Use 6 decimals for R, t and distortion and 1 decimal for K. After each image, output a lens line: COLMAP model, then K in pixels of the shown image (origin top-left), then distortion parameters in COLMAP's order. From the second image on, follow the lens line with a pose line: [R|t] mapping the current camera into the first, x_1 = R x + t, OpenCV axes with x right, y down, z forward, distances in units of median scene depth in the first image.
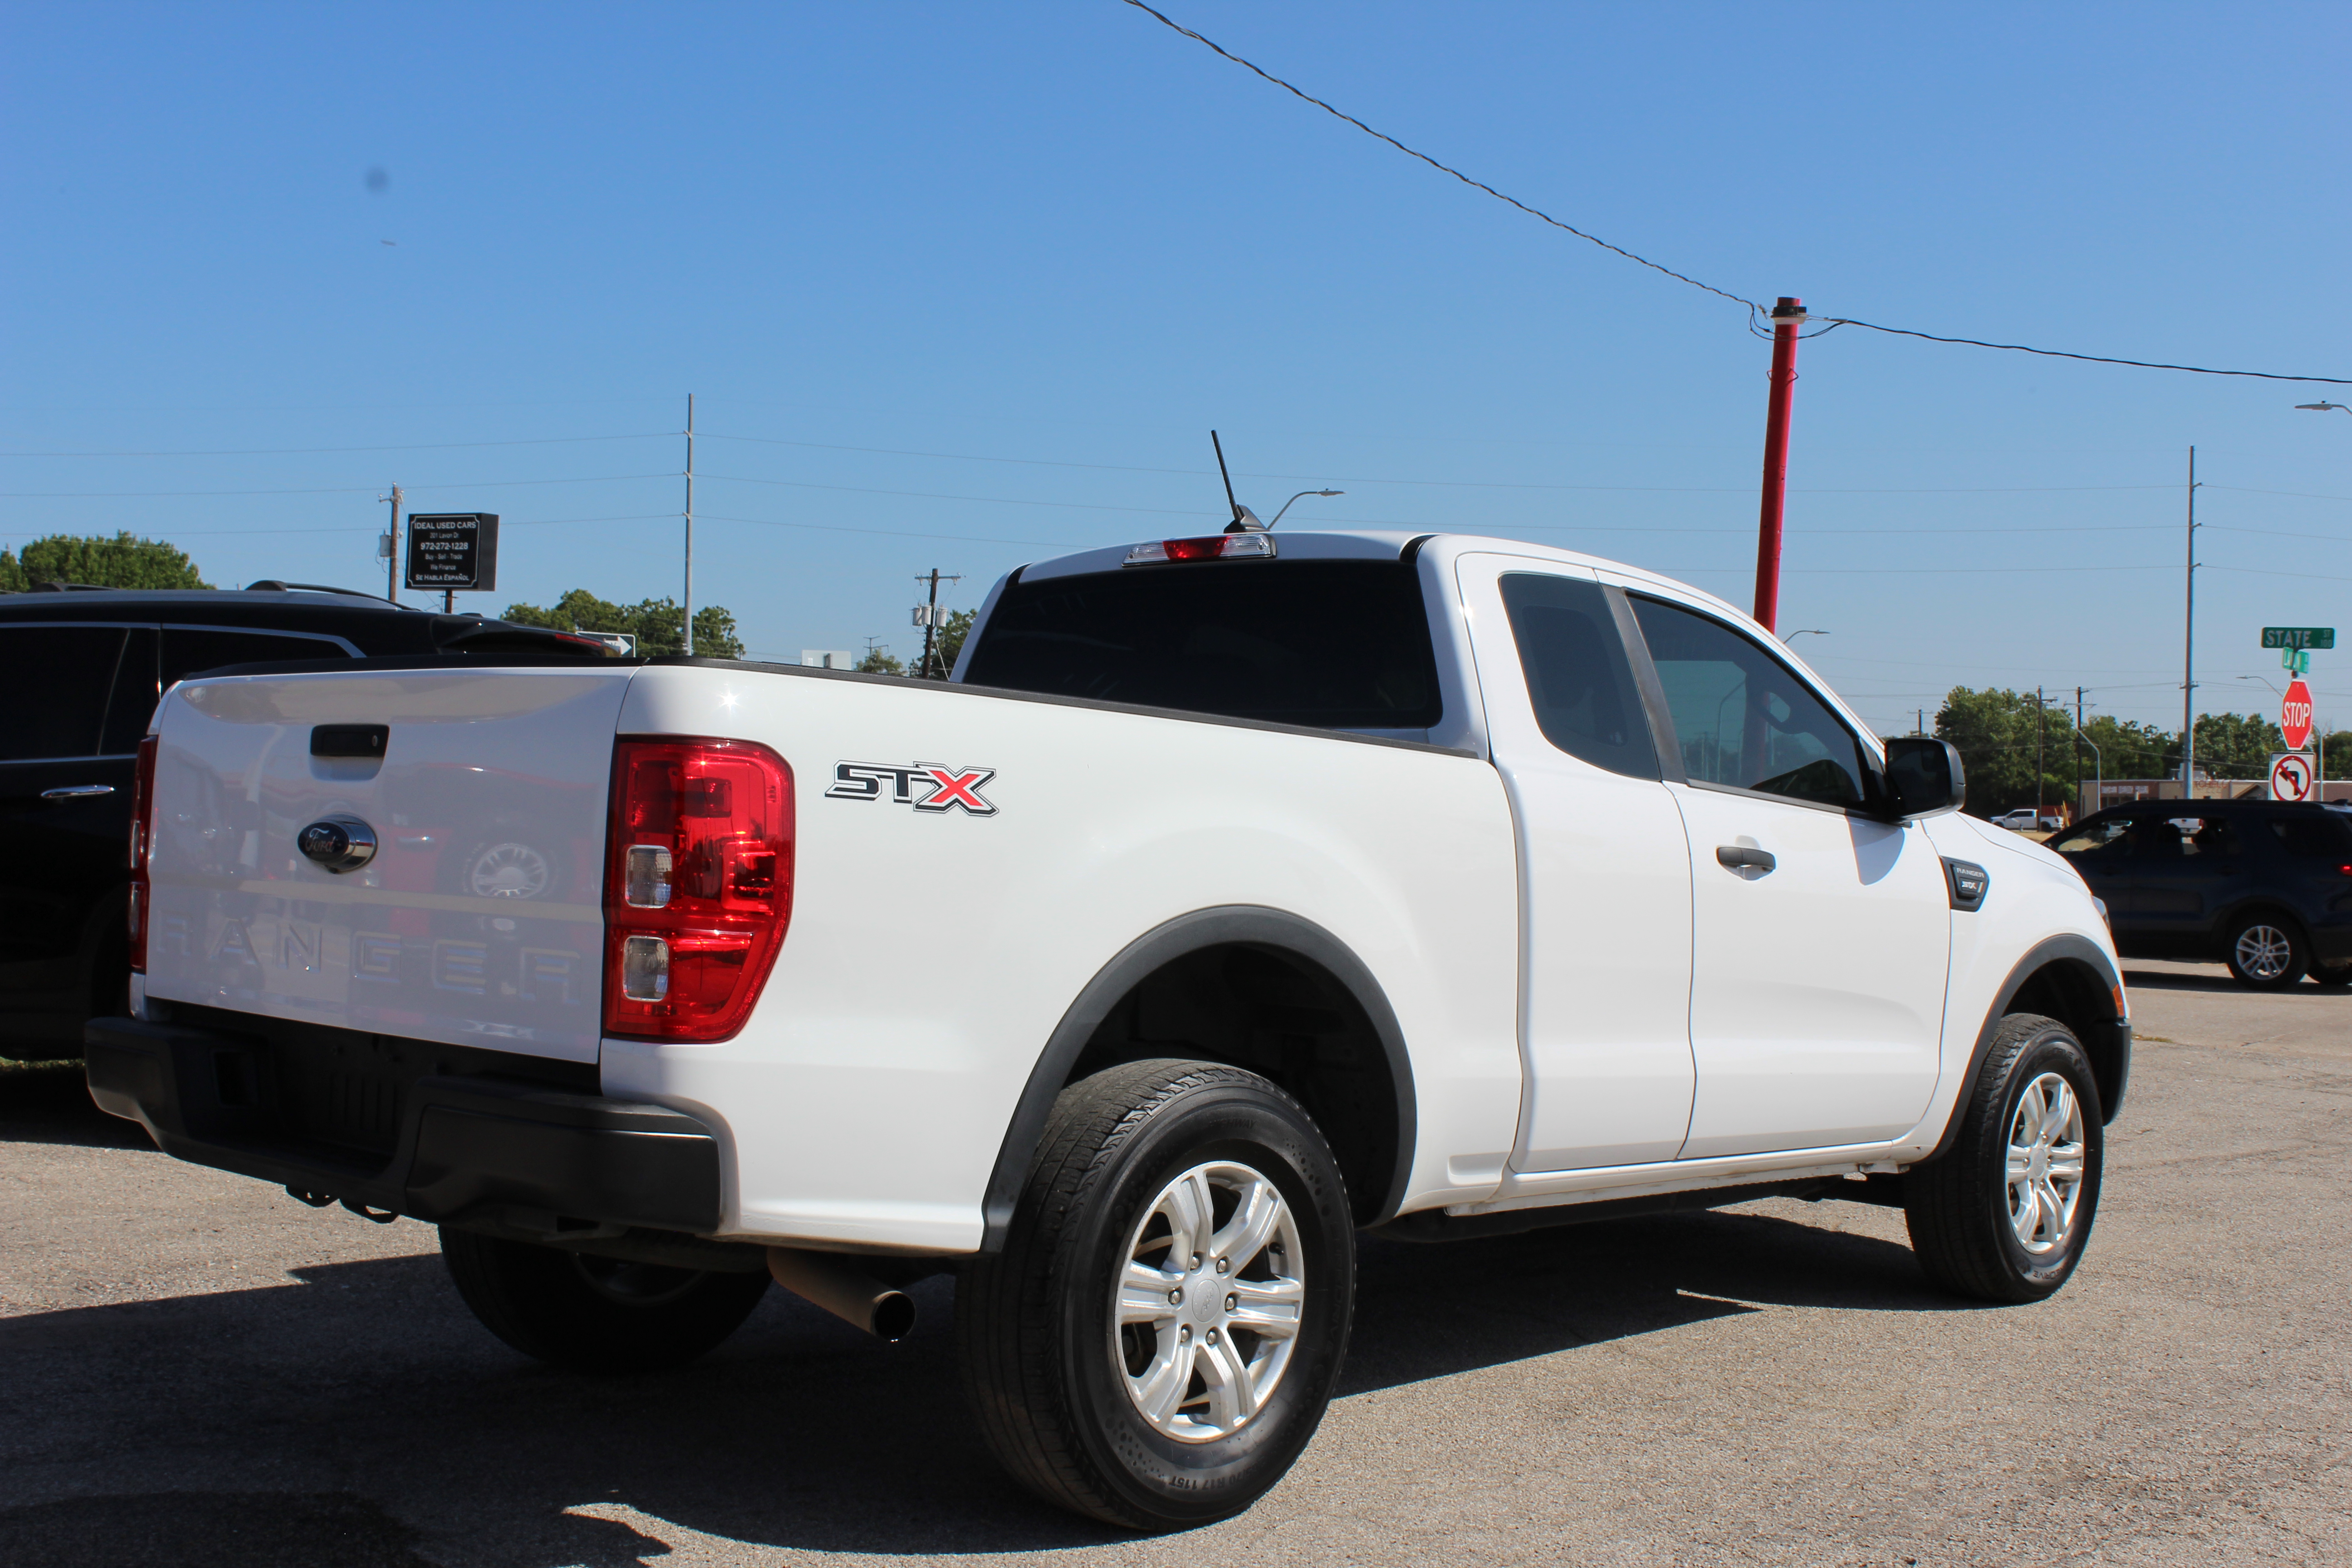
lens RADIAL K [[2593.6, 0, 1176.0], [0, 2593.6, 784.0], [0, 0, 1]] dist [-0.028167, 0.002280]
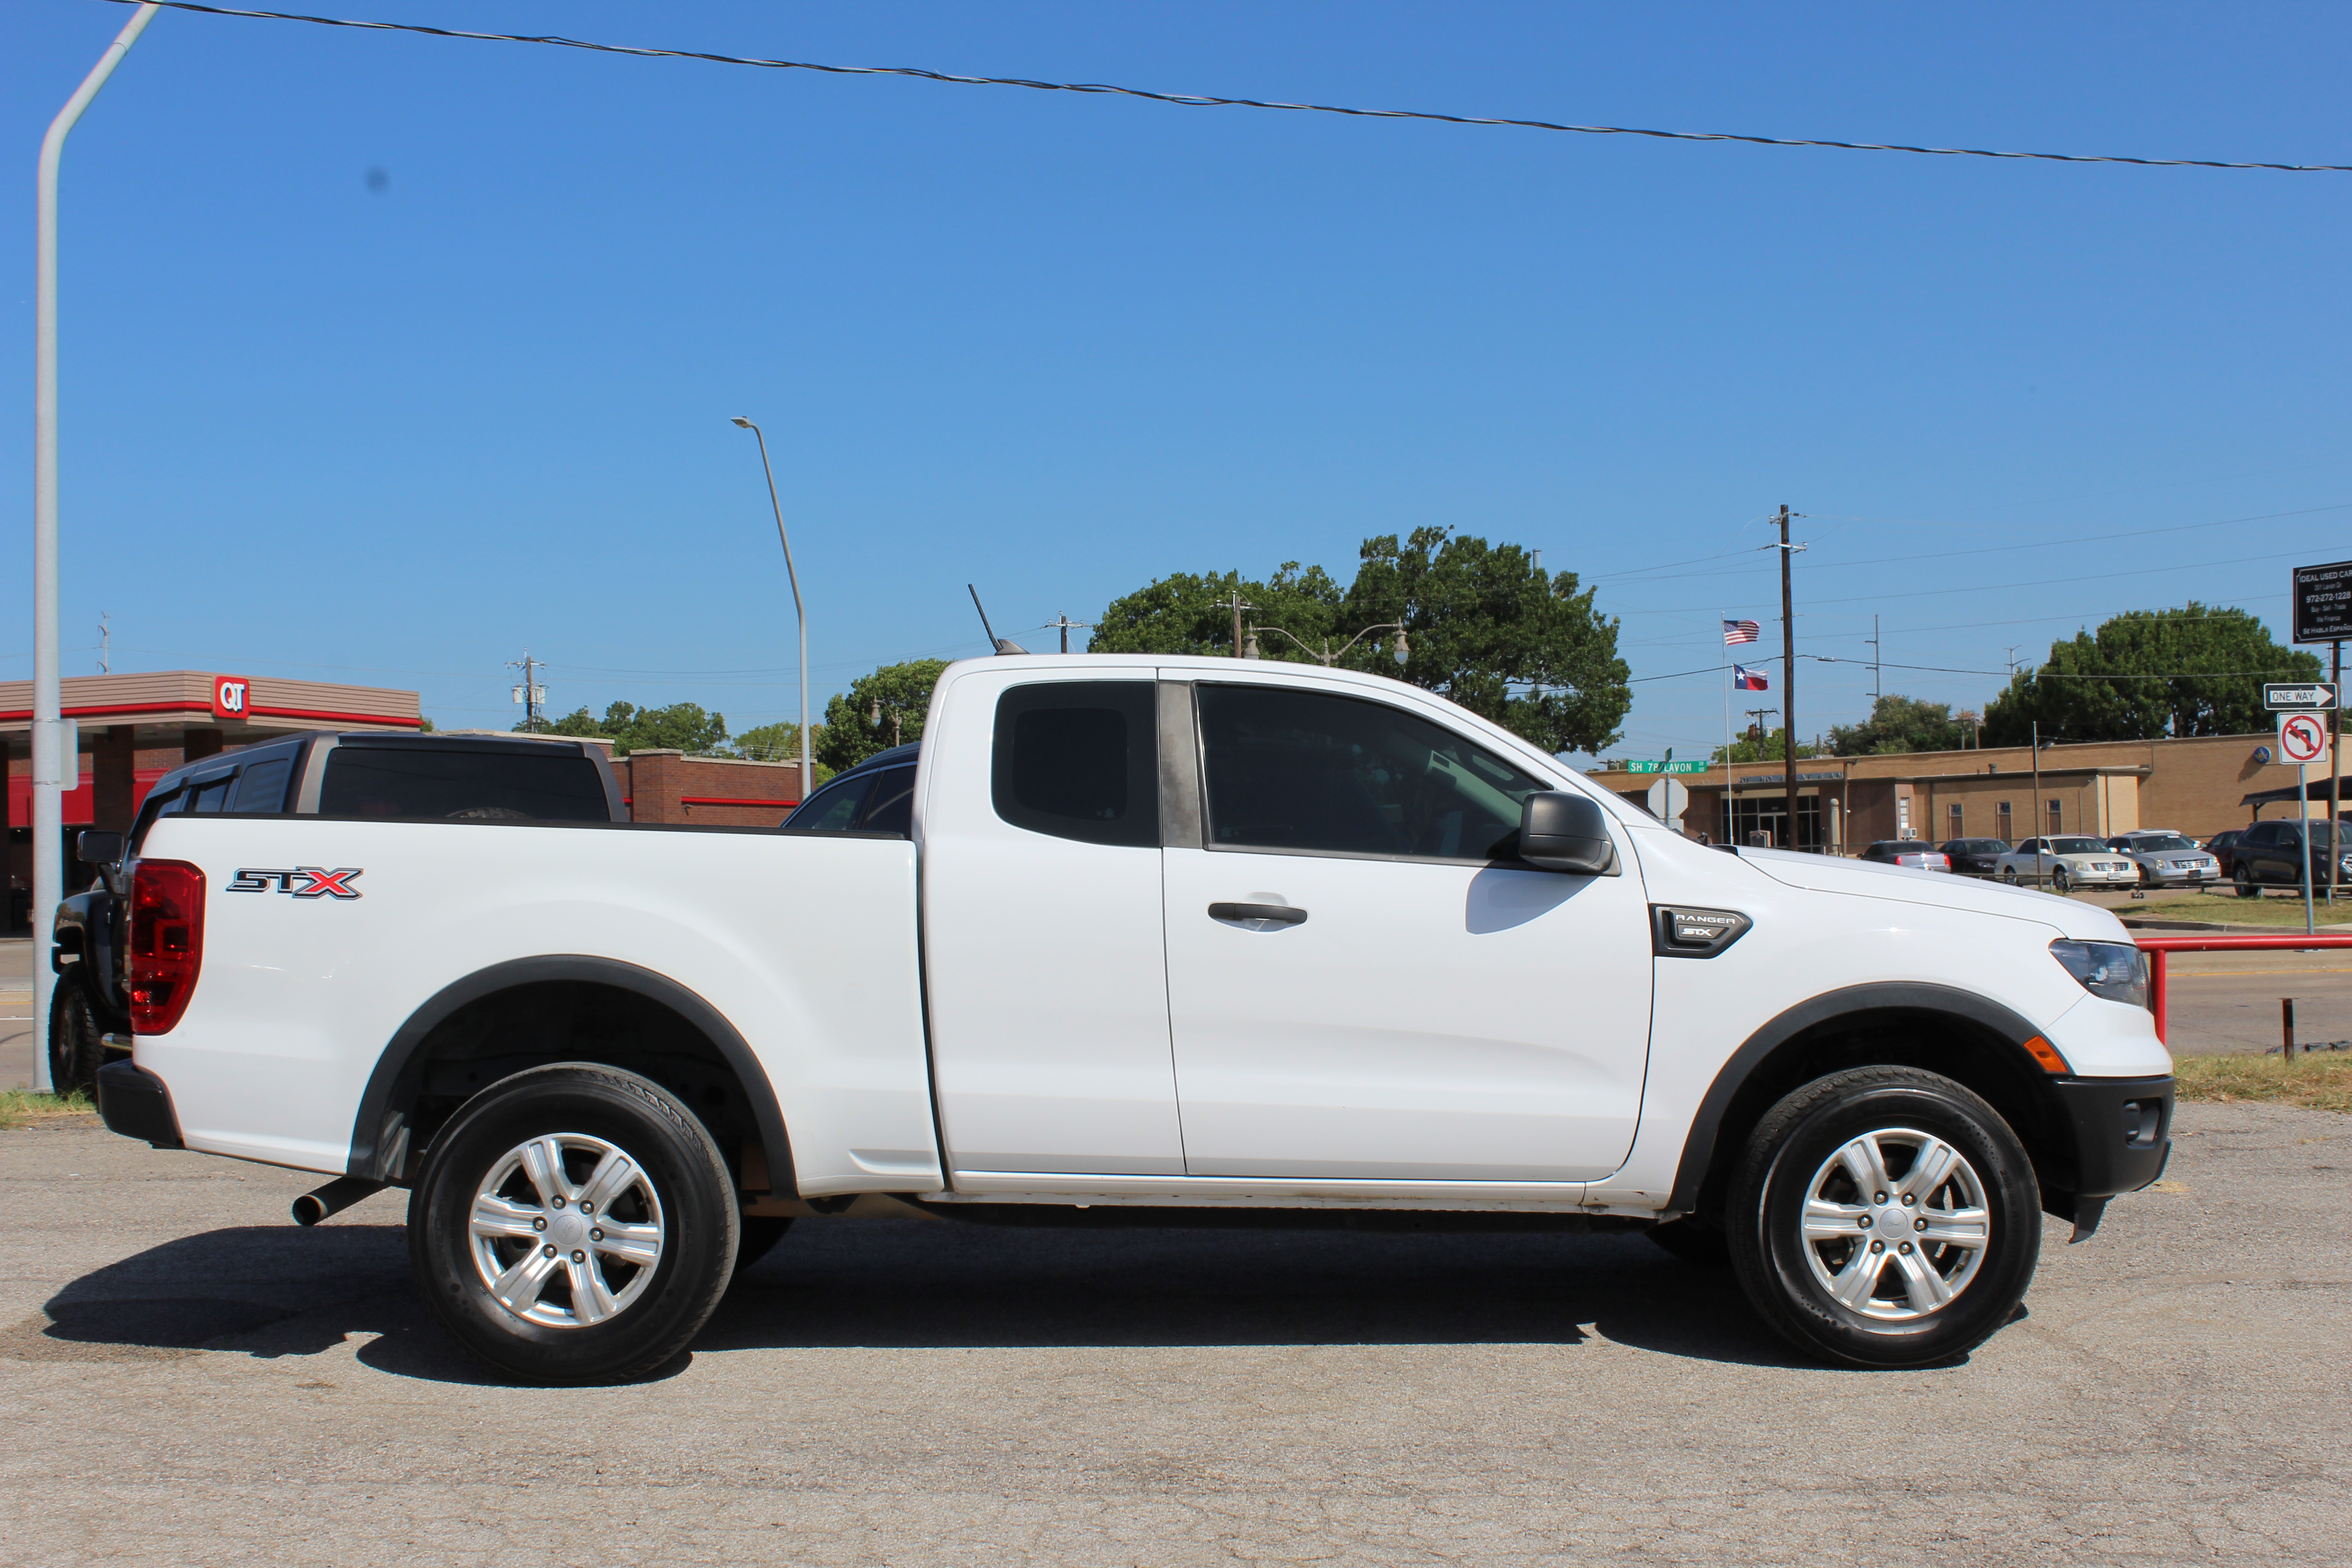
lens RADIAL K [[2559.4, 0, 1176.0], [0, 2559.4, 784.0], [0, 0, 1]] dist [-0.089252, 0.006592]
pose [[0.707602, -0.053896, -0.704553, 1.017191], [0.036271, 0.998543, -0.039956, 0.016491], [0.705680, 0.002718, 0.708526, 0.192547]]
